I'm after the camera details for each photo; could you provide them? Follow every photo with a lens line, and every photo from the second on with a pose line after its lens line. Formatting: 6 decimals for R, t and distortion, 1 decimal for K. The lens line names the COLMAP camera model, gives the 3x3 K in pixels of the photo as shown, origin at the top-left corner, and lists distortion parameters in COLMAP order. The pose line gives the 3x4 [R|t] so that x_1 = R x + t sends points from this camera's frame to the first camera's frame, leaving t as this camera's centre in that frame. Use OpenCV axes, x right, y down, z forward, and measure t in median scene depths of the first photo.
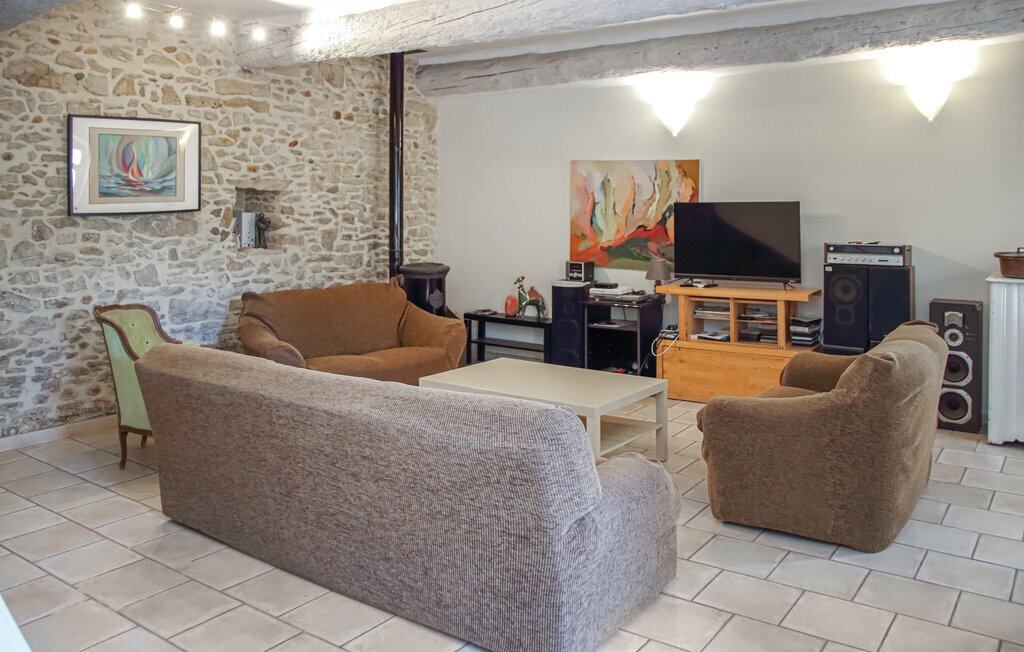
lens RADIAL K [[827.6, 0, 512.8], [0, 827.6, 325.6], [0, 0, 1]] dist [-0.068739, 0.037668]
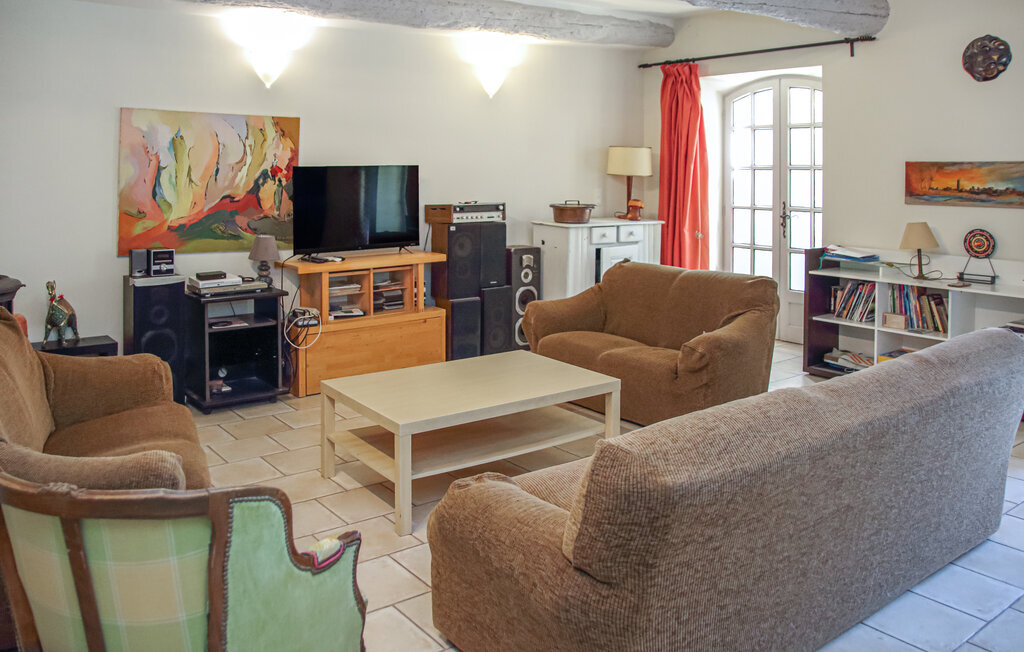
lens RADIAL K [[827.6, 0, 539.2], [0, 827.6, 278.3], [0, 0, 1]] dist [-0.068739, 0.037668]
pose [[0.282929, -0.125417, 0.950906, -0.531330], [0.133833, 0.986877, 0.090341, -0.075131], [-0.949758, 0.101702, 0.296001, 0.497113]]
